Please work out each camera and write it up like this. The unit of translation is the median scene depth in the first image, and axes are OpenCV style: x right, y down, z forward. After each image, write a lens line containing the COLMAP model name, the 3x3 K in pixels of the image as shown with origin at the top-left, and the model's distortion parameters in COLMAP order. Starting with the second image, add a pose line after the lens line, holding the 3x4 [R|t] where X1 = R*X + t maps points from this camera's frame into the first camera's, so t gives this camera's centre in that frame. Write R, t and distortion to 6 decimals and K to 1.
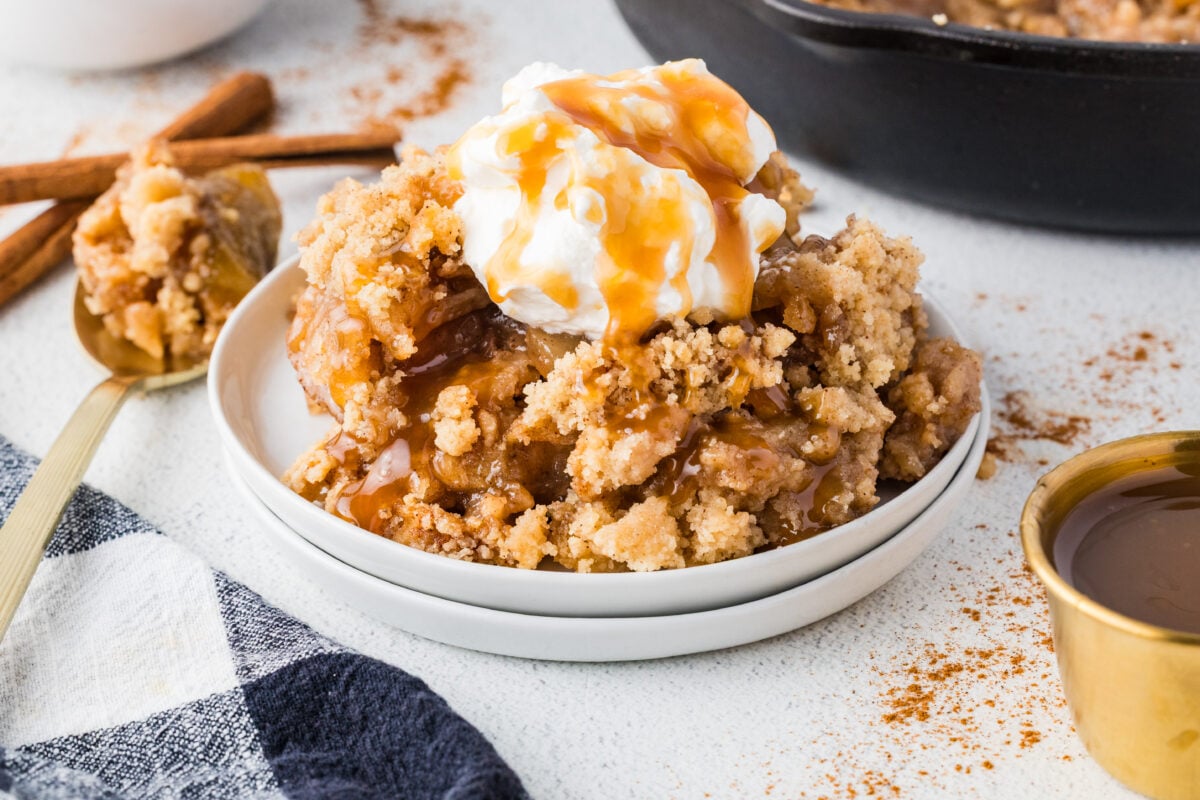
lens RADIAL K [[2695.7, 0, 600.0], [0, 2695.7, 400.0], [0, 0, 1]] dist [-0.076535, 0.578442]
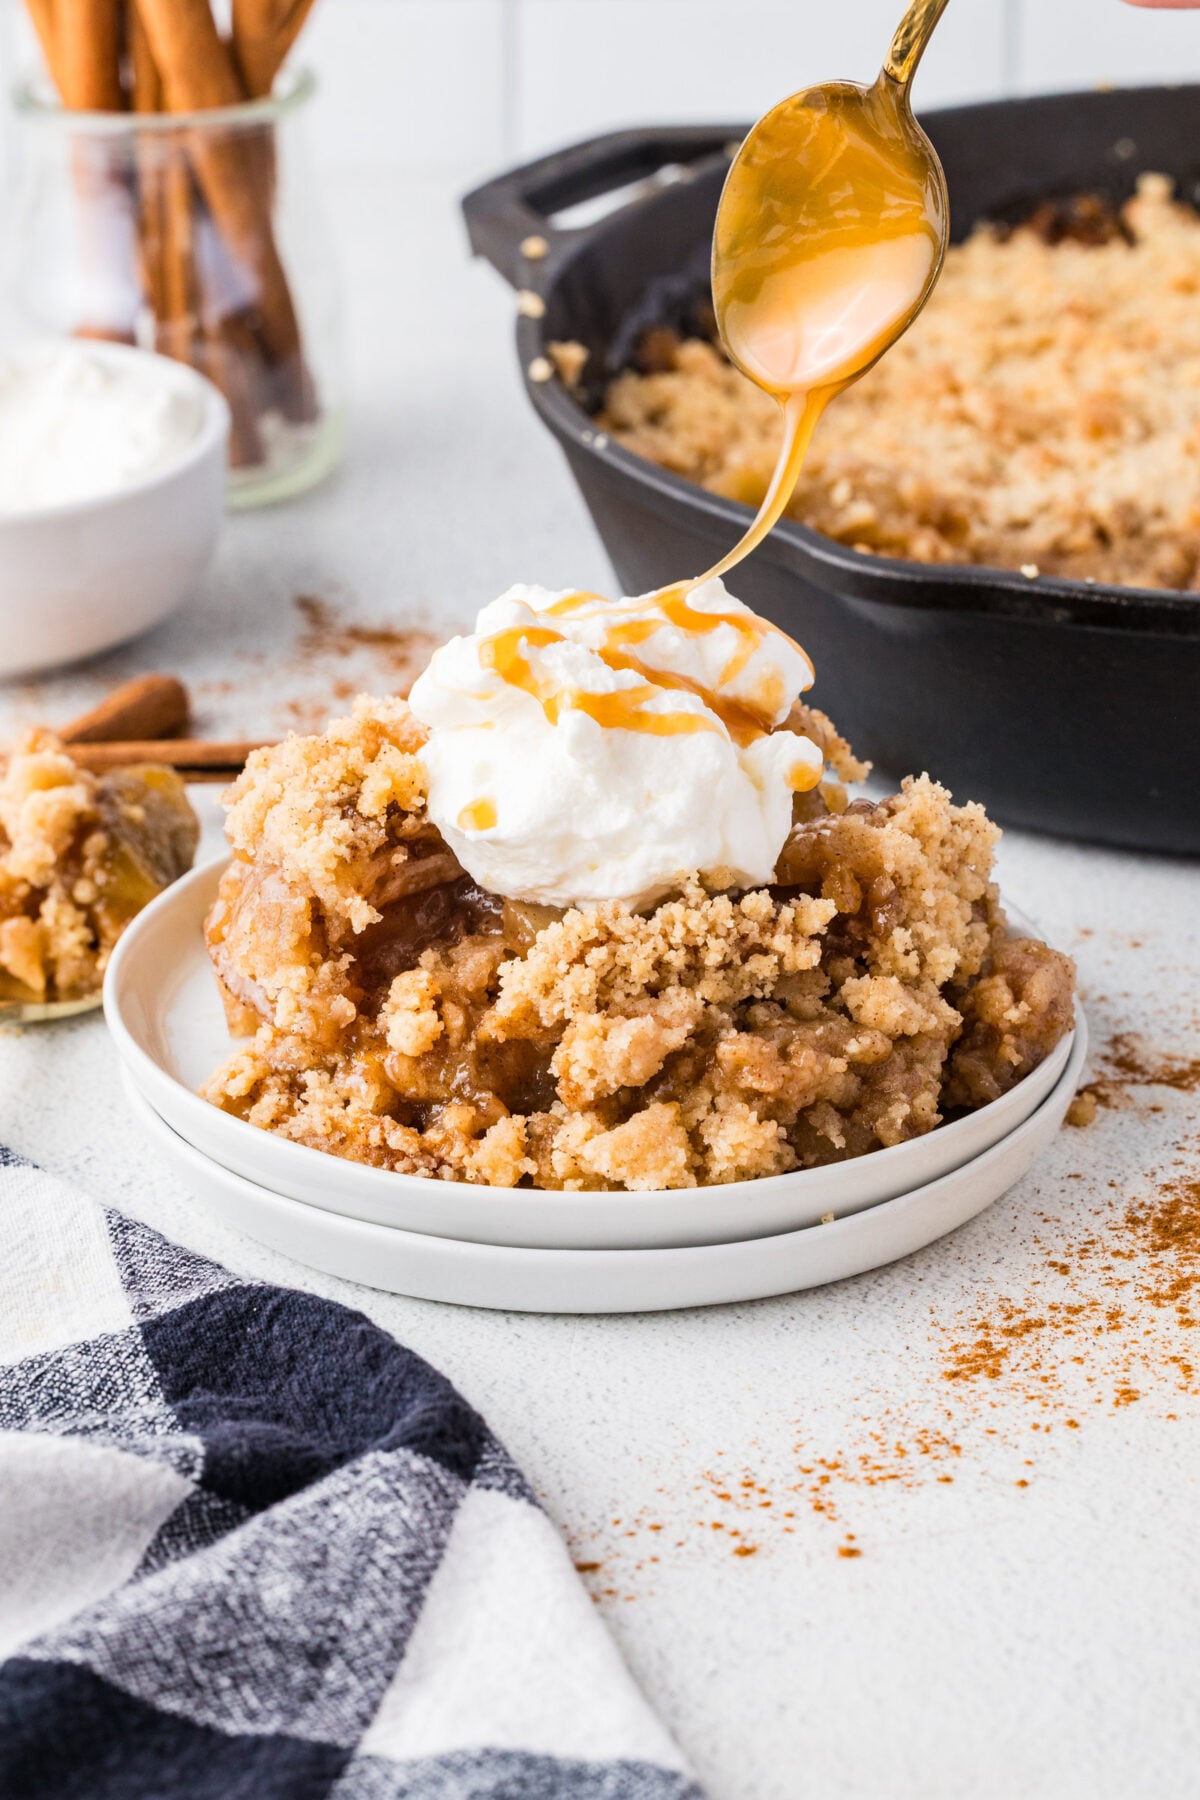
lens RADIAL K [[4043.5, 0, 663.2], [0, 4043.5, 900.7], [0, 0, 1]] dist [-0.076535, 0.578442]
pose [[0.999934, 0.010534, 0.004490, 0.015081], [-0.009705, 0.987721, -0.155927, 0.162560], [-0.006077, 0.155873, 0.987758, -0.196940]]
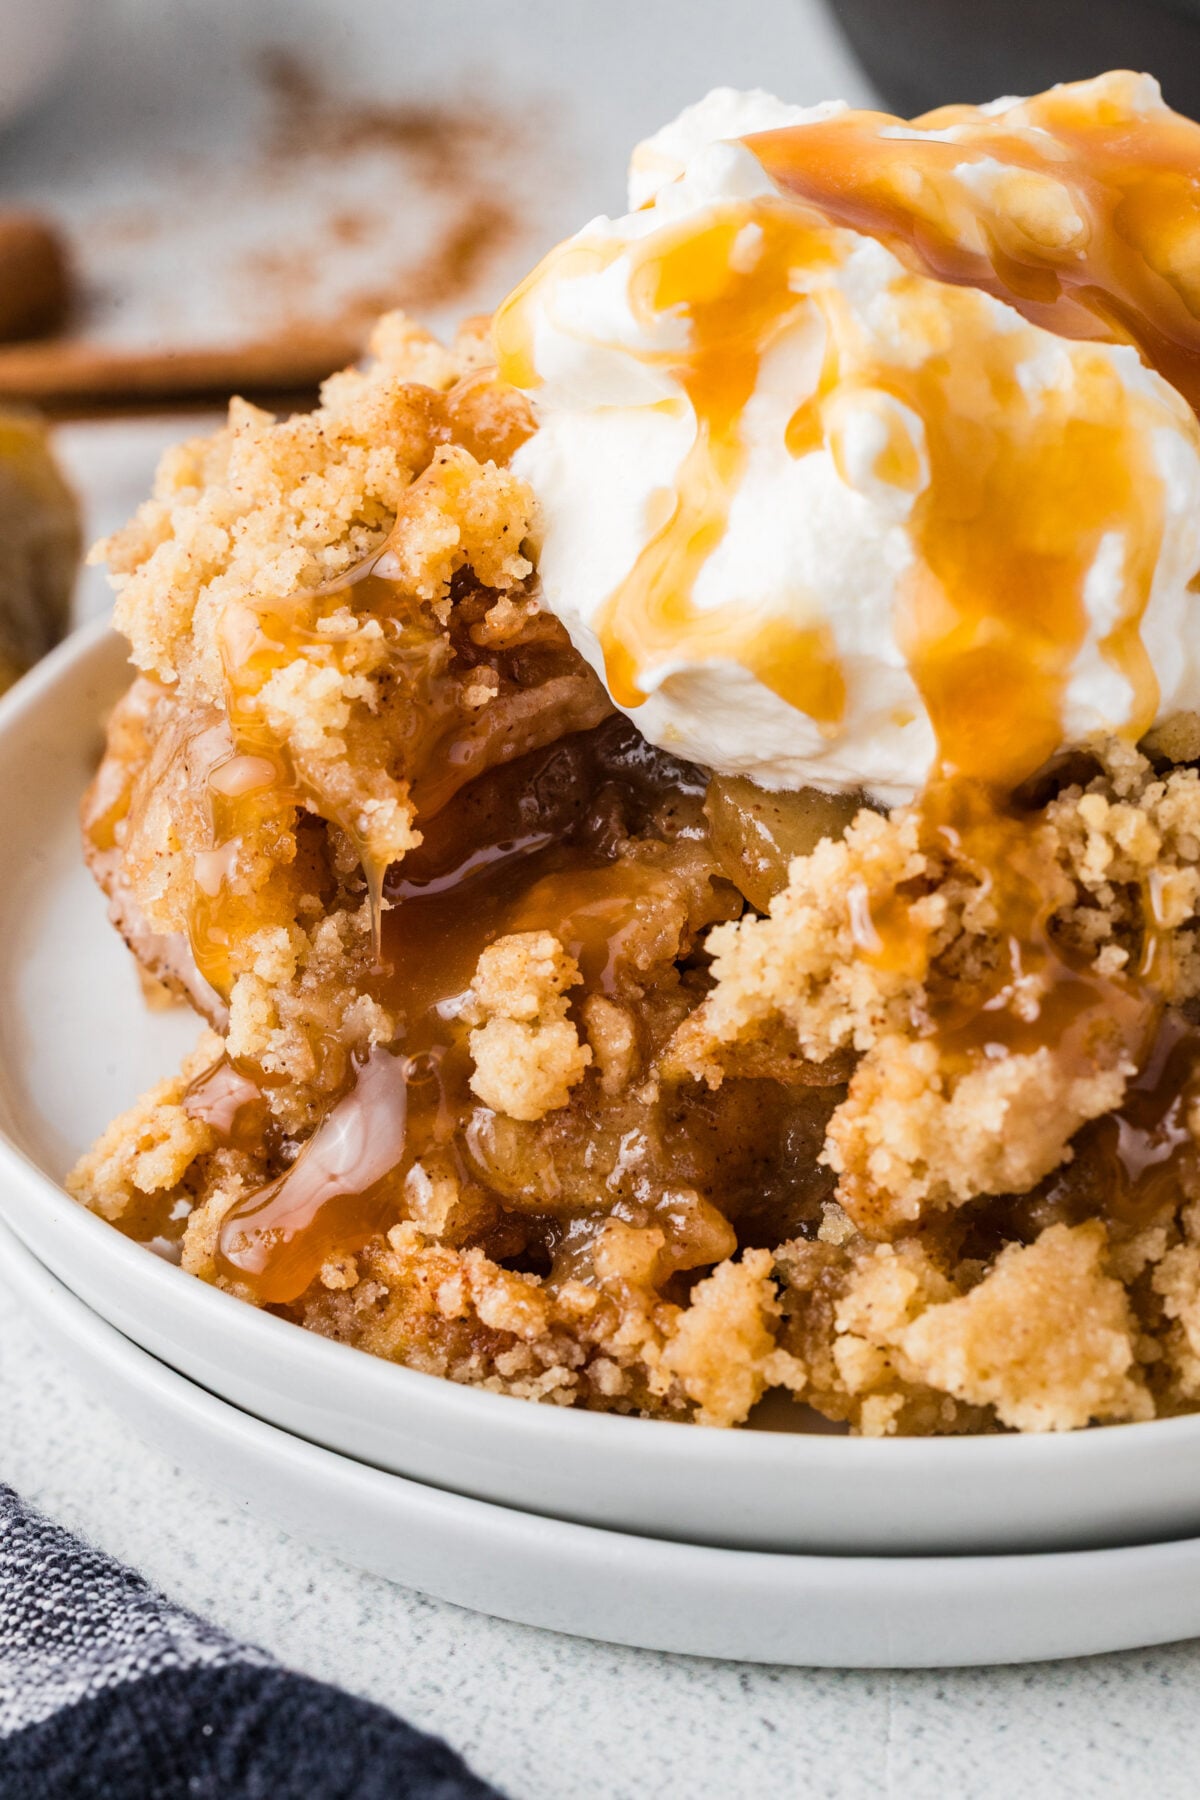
lens RADIAL K [[4506.8, 0, 492.7], [0, 4506.8, 653.1], [0, 0, 1]] dist [-0.094545, -0.314760]
pose [[0.998984, -0.014813, -0.042566, -0.030640], [0.012034, 0.997826, -0.064800, -0.003600], [0.043434, 0.064221, 0.996990, 0.370890]]
